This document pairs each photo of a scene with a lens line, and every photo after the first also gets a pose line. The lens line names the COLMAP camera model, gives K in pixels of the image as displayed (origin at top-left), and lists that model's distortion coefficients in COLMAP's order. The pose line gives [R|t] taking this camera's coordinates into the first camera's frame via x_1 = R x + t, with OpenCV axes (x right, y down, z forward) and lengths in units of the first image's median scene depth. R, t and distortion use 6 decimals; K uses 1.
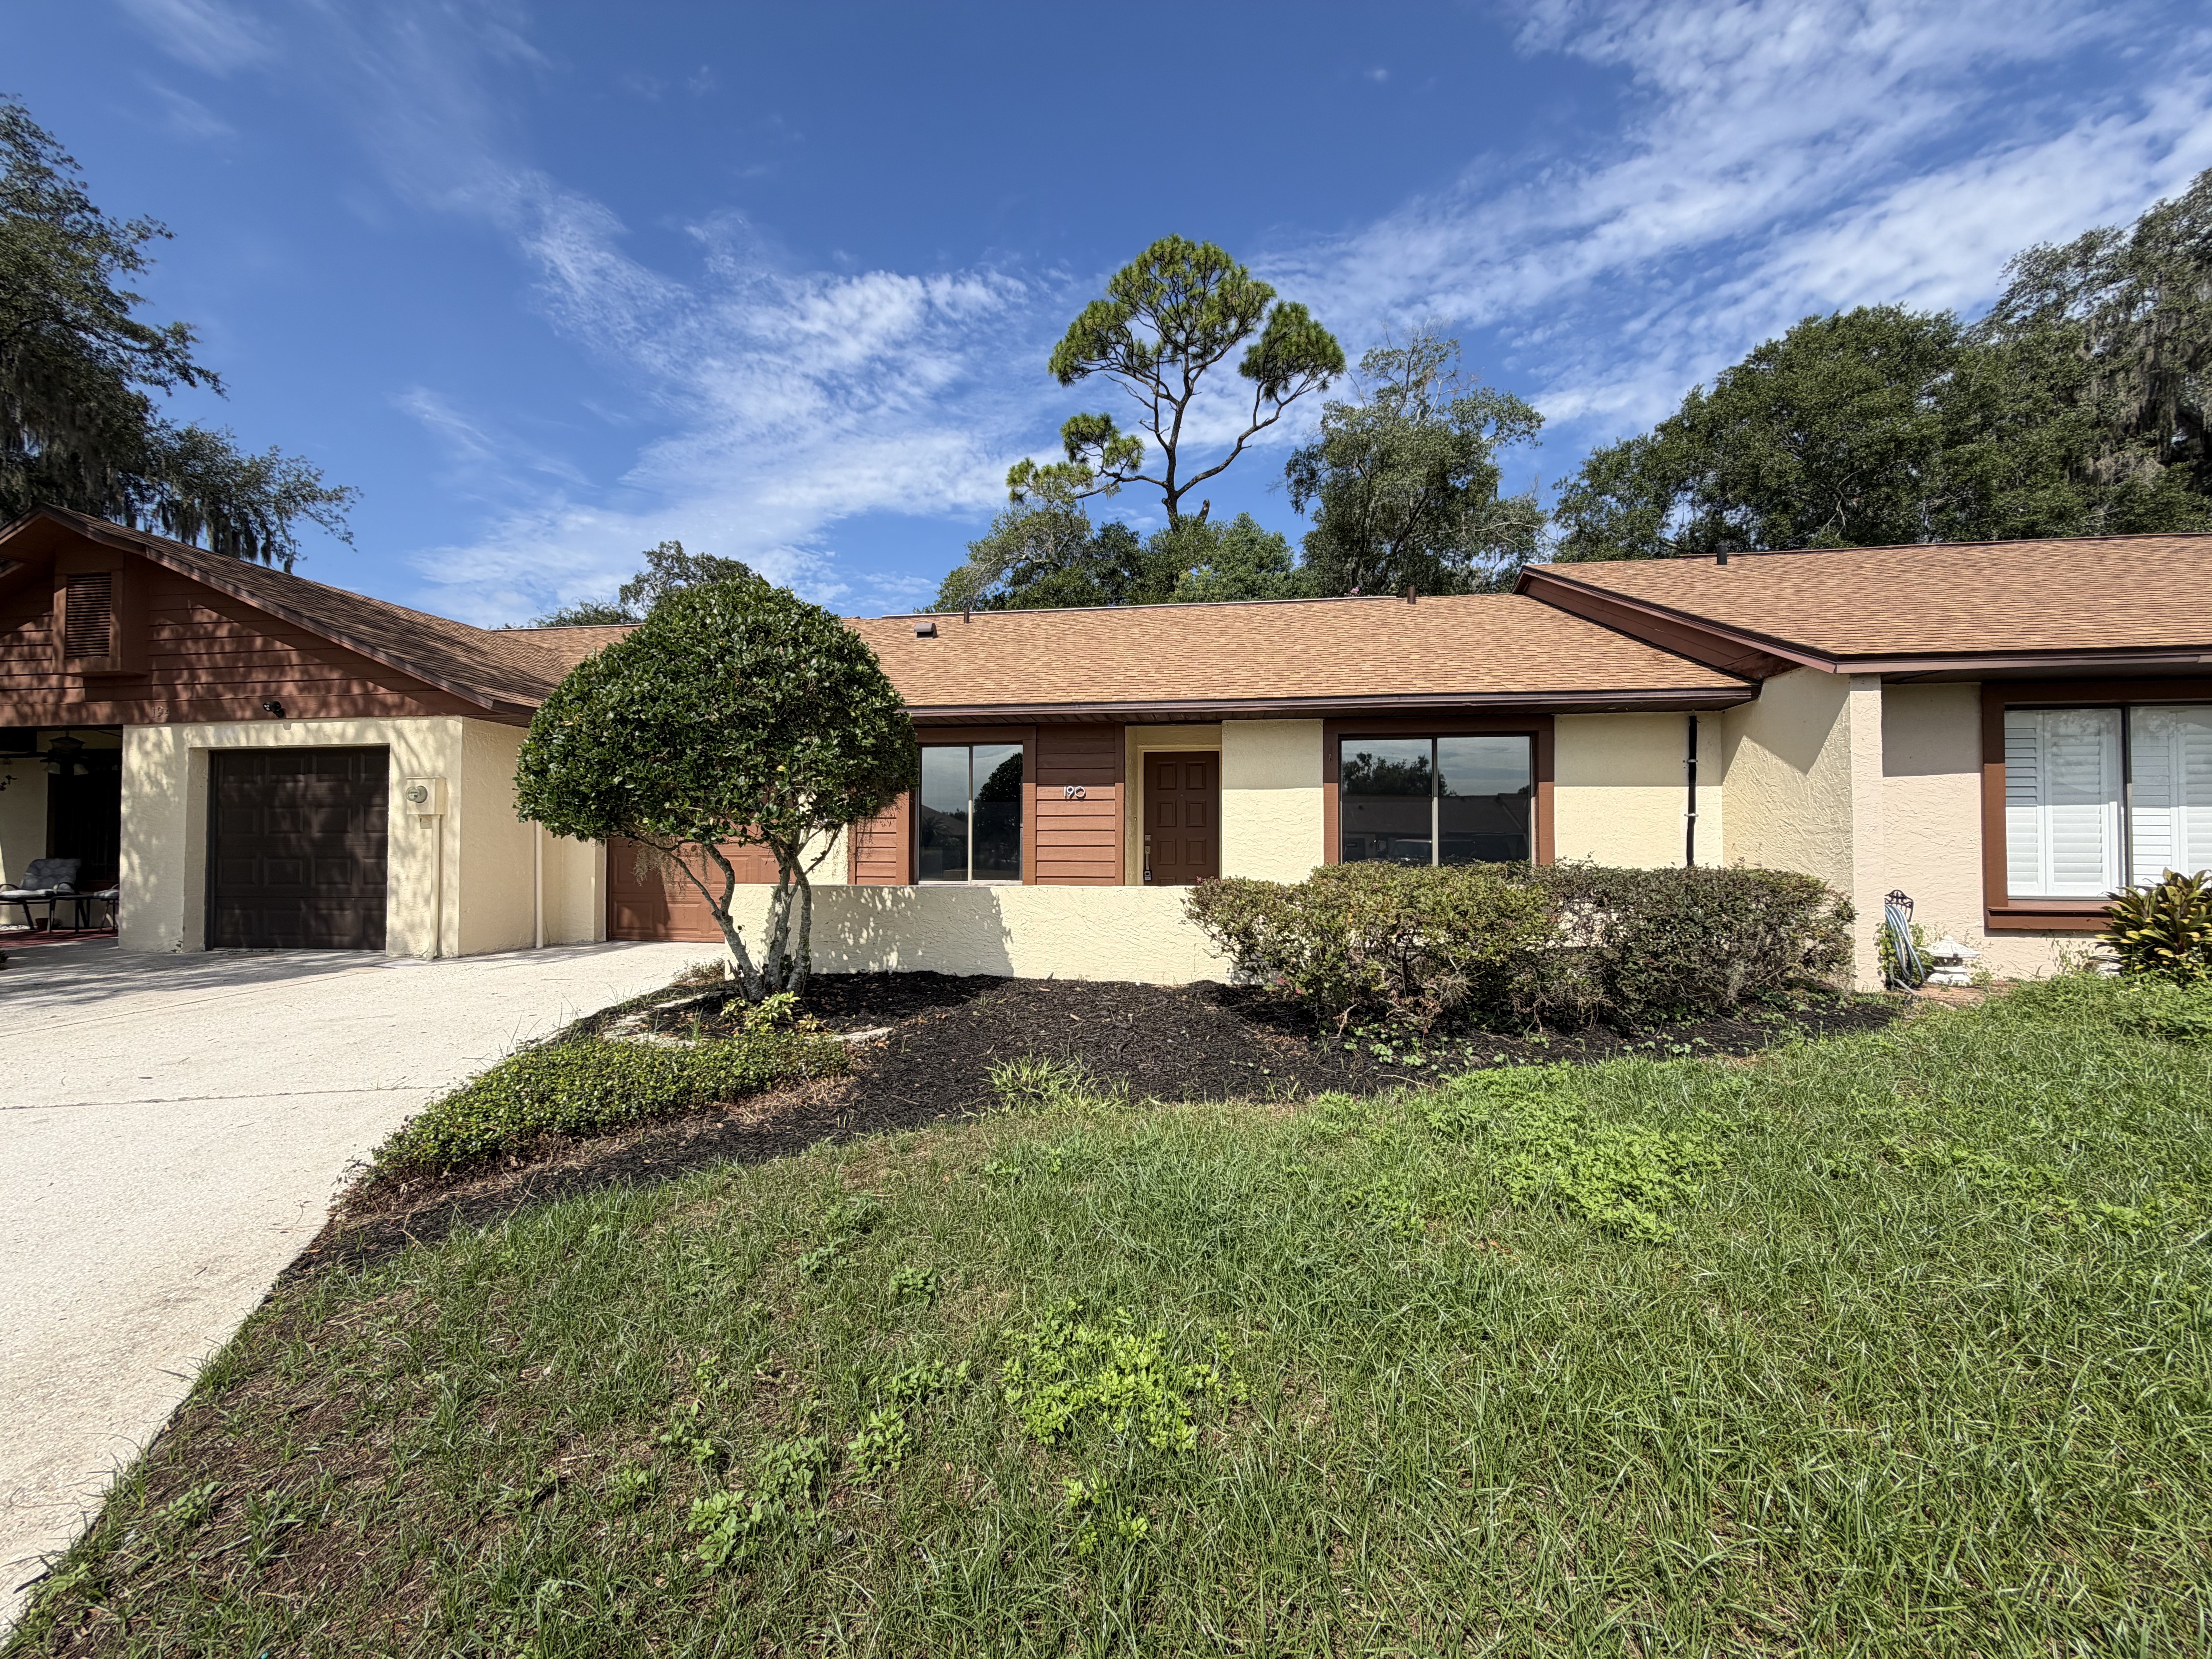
lens RADIAL K [[894.7, 0, 1098.0], [0, 894.7, 835.0], [0, 0, 1]] dist [0.000222, 0.000078]
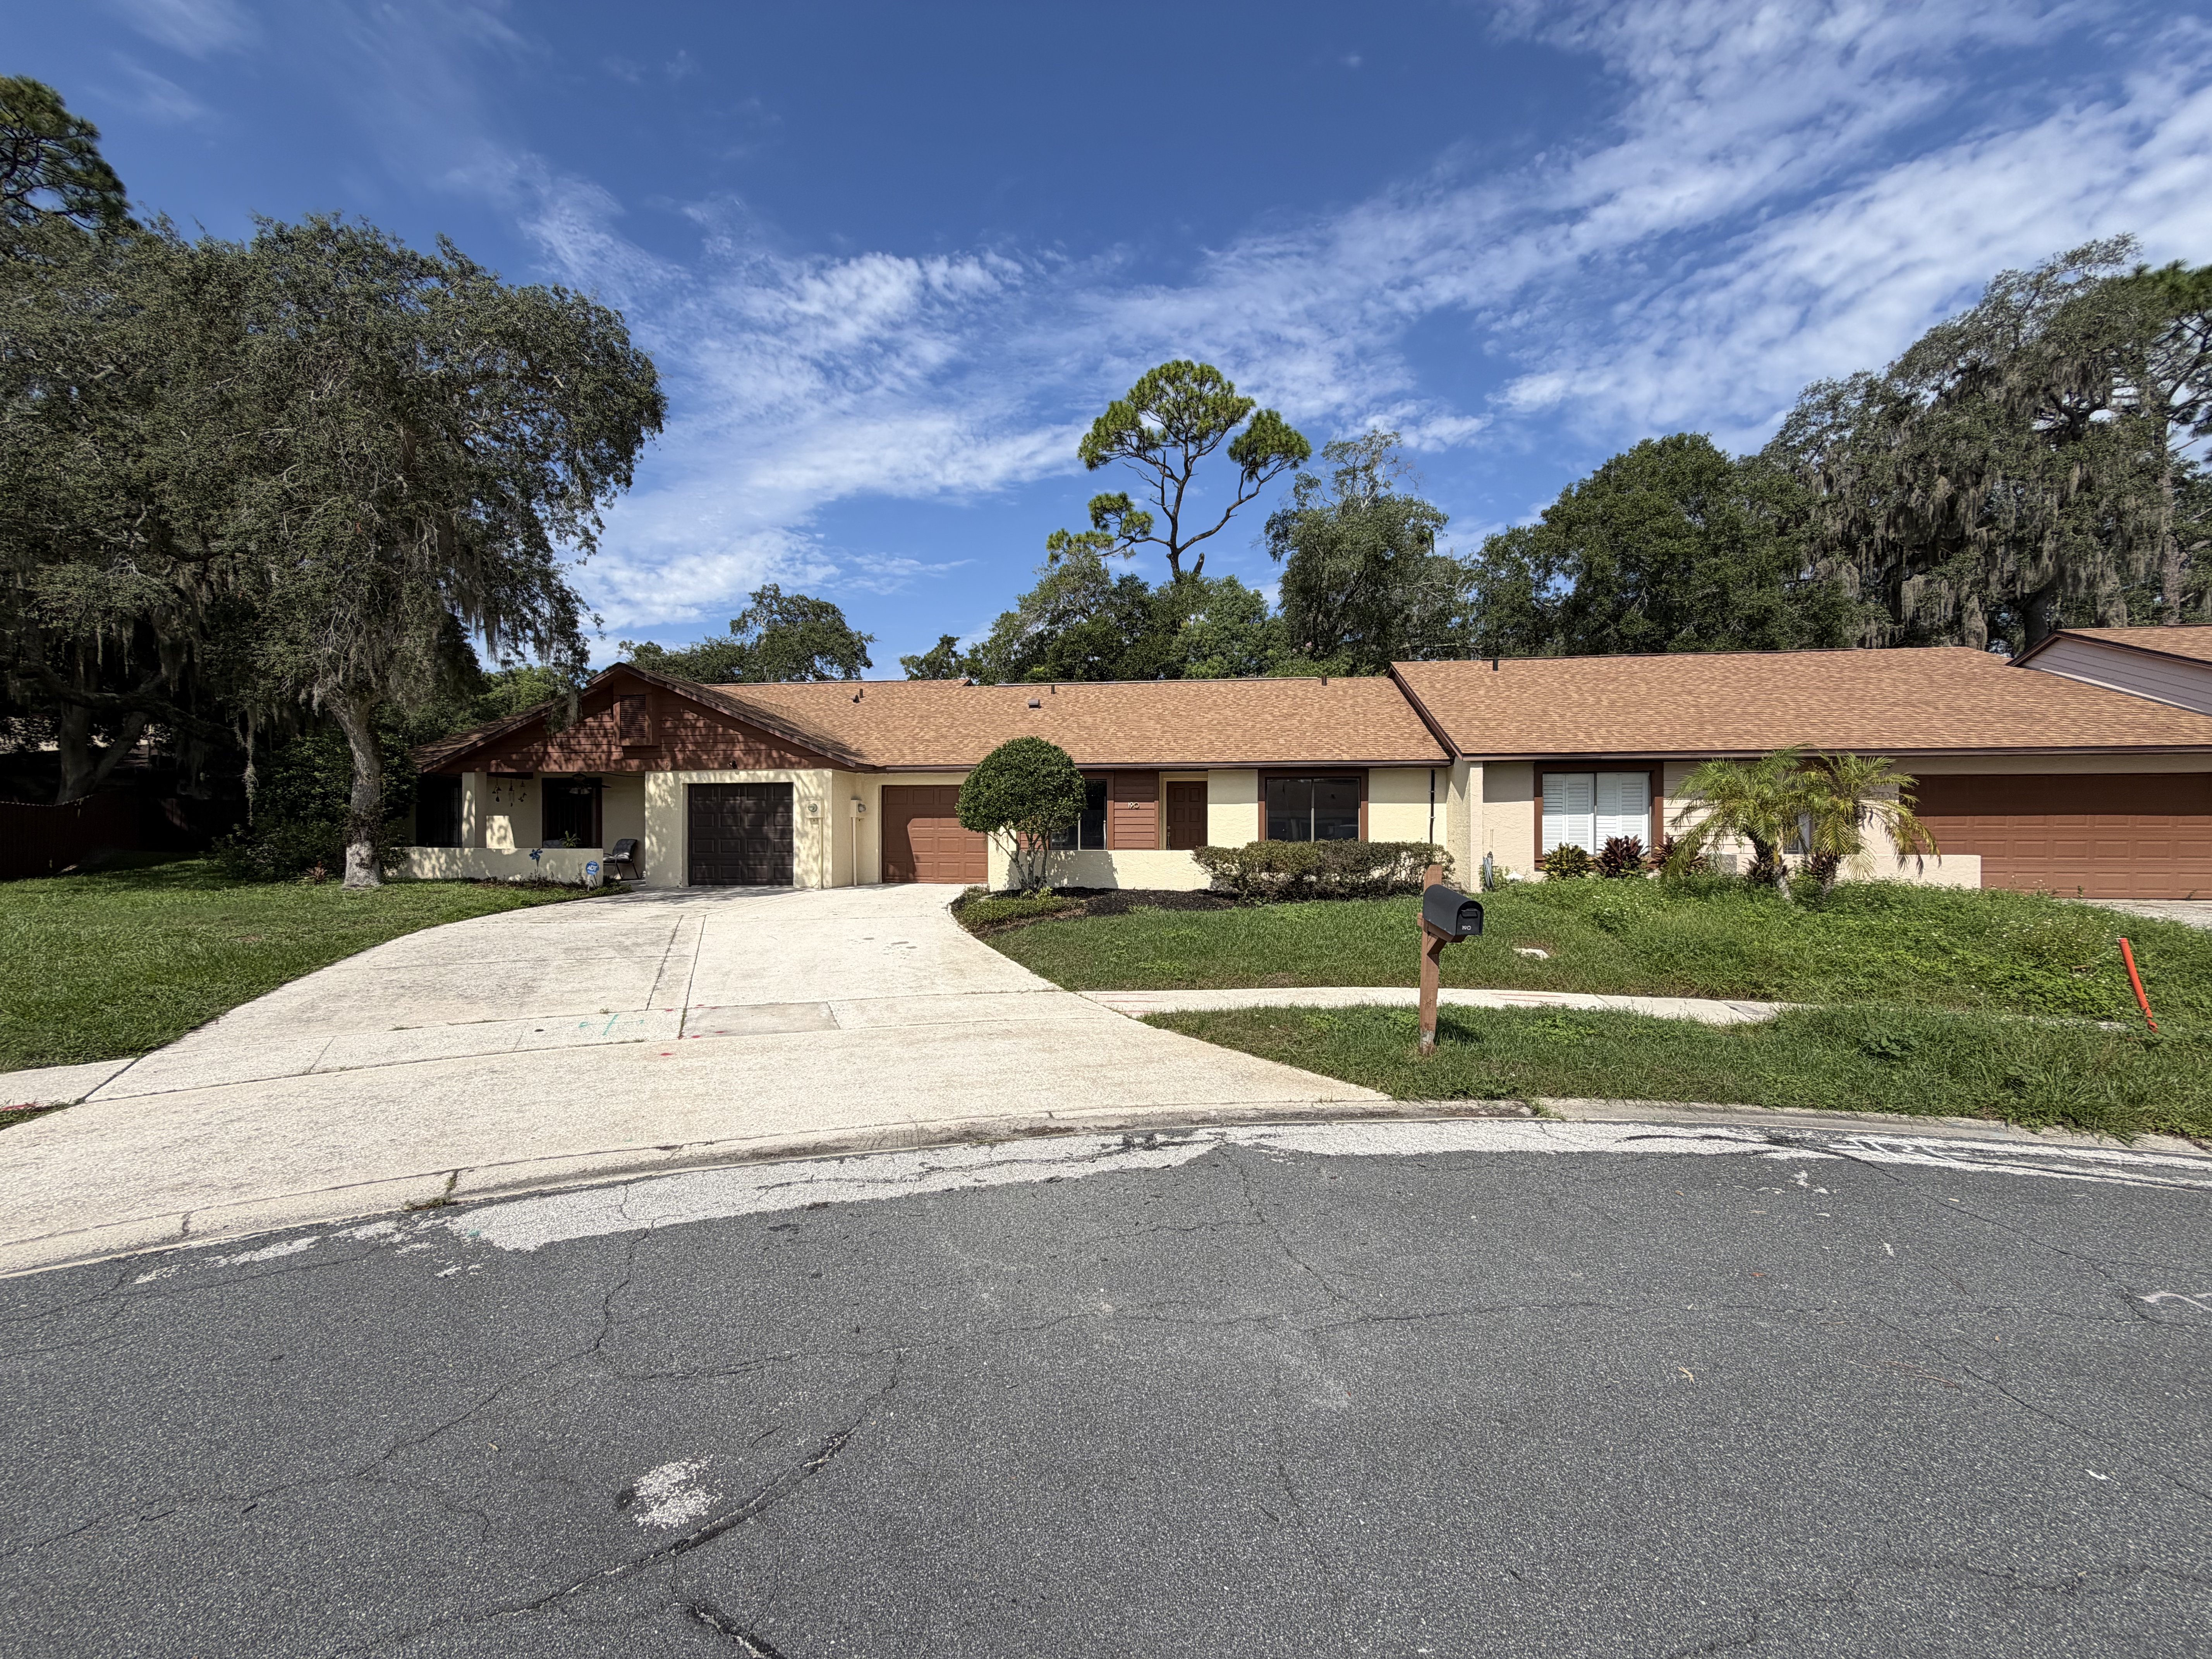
lens RADIAL K [[894.7, 0, 1098.0], [0, 894.7, 835.0], [0, 0, 1]] dist [0.000222, 0.000078]
pose [[0.999979, -0.001881, 0.006128, -0.036985], [0.001730, 0.999696, 0.024604, -0.009493], [-0.006173, -0.024593, 0.999678, -0.308101]]
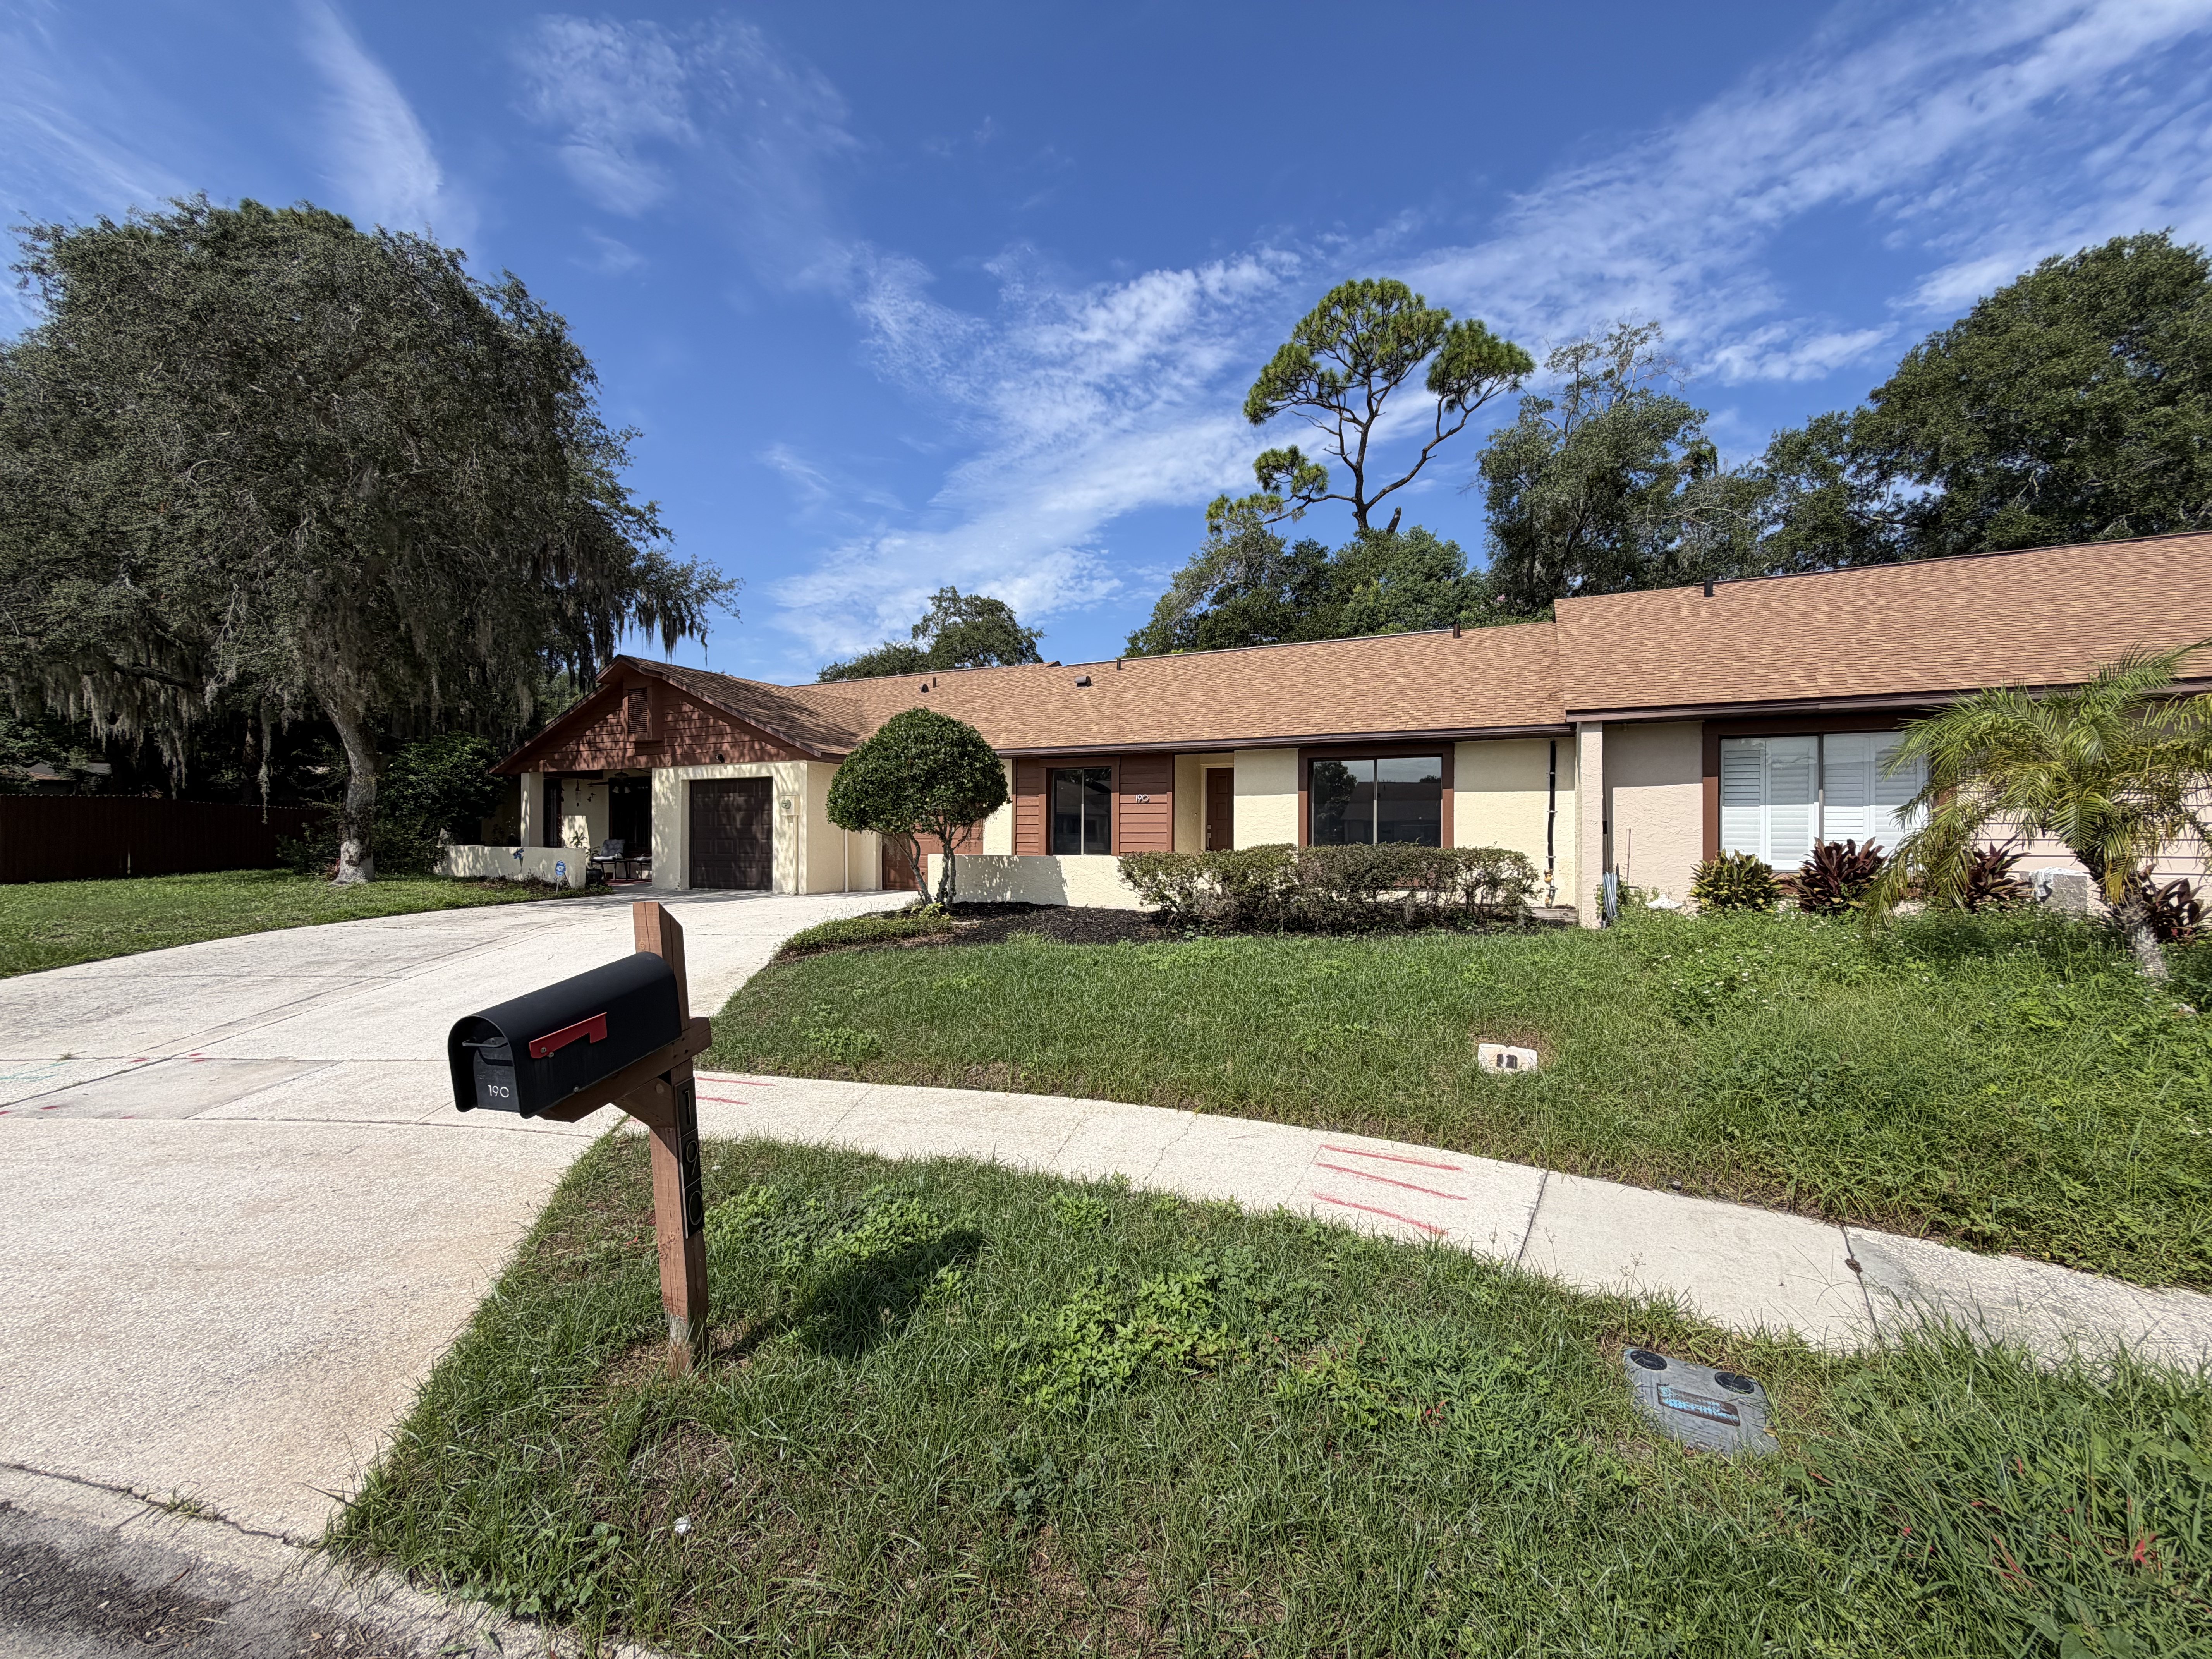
lens RADIAL K [[894.7, 0, 1098.0], [0, 894.7, 835.0], [0, 0, 1]] dist [0.000222, 0.000078]
pose [[0.952637, 0.001512, -0.304107, 0.117388], [0.004188, 0.999828, 0.018093, -0.003859], [0.304082, -0.018510, 0.952466, -0.160008]]
